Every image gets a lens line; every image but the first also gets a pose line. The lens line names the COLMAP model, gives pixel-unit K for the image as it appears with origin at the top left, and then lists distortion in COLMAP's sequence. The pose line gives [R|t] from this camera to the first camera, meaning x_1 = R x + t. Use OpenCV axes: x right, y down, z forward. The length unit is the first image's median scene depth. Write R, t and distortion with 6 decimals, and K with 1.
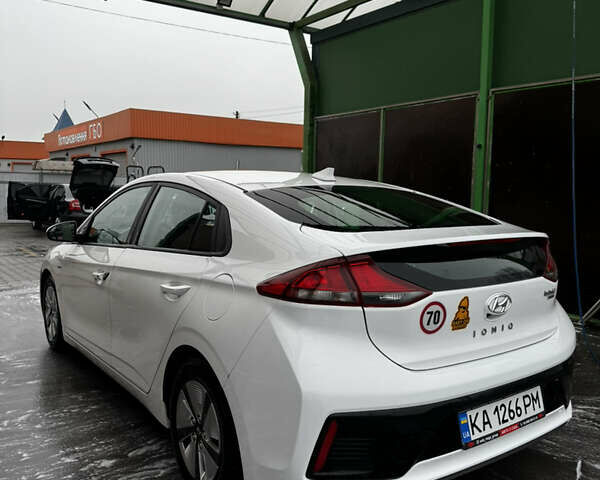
lens RADIAL K [[559.6, 0, 300.0], [0, 559.6, 240.0], [0, 0, 1]] dist [0.148822, -0.259700]
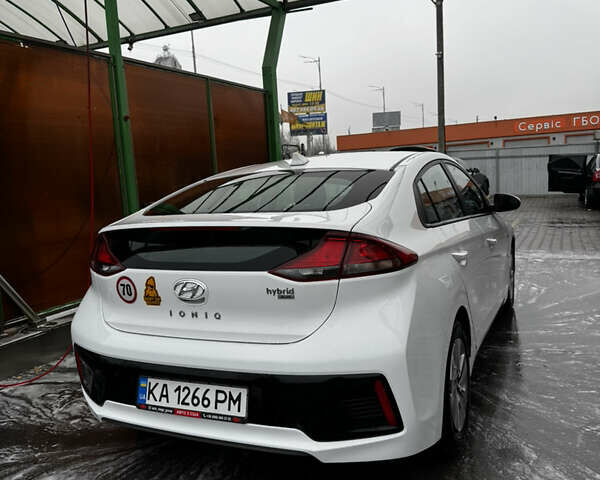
lens RADIAL K [[560.3, 0, 300.0], [0, 560.3, 240.0], [0, 0, 1]] dist [0.153974, -0.341548]
pose [[0.488840, 0.067317, -0.869772, 1.183693], [-0.020614, 0.997631, 0.065627, -0.041792], [0.872130, -0.014151, 0.489070, 0.610721]]
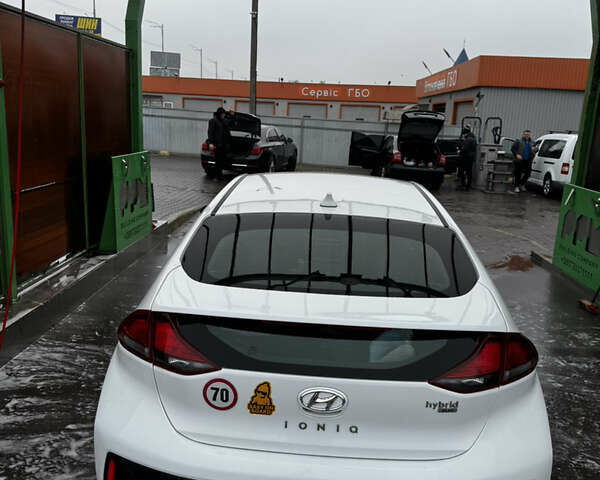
lens RADIAL K [[559.6, 0, 300.0], [0, 559.6, 240.0], [0, 0, 1]] dist [0.148822, -0.259700]
pose [[0.786585, 0.159302, -0.596580, 0.705993], [-0.096635, 0.986002, 0.135875, -0.208696], [0.609874, -0.049227, 0.790968, 0.294213]]
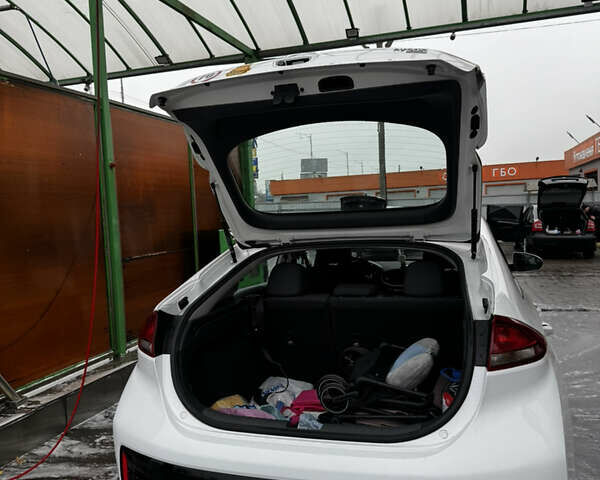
lens RADIAL K [[560.3, 0, 300.0], [0, 560.3, 240.0], [0, 0, 1]] dist [0.153974, -0.341548]
pose [[0.600656, 0.005168, -0.799491, 0.914883], [-0.026173, 0.999570, -0.013203, -0.081311], [0.799079, 0.028855, 0.600533, 0.446531]]
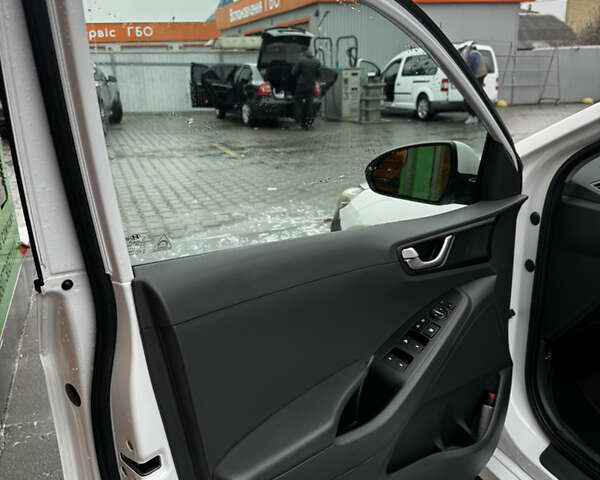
lens RADIAL K [[560.3, 0, 300.0], [0, 560.3, 240.0], [0, 0, 1]] dist [0.153974, -0.341548]
pose [[0.964614, 0.041423, -0.260392, -0.727283], [0.012711, 0.979128, 0.202848, -0.073877], [0.263360, -0.198980, 0.943954, 1.115020]]
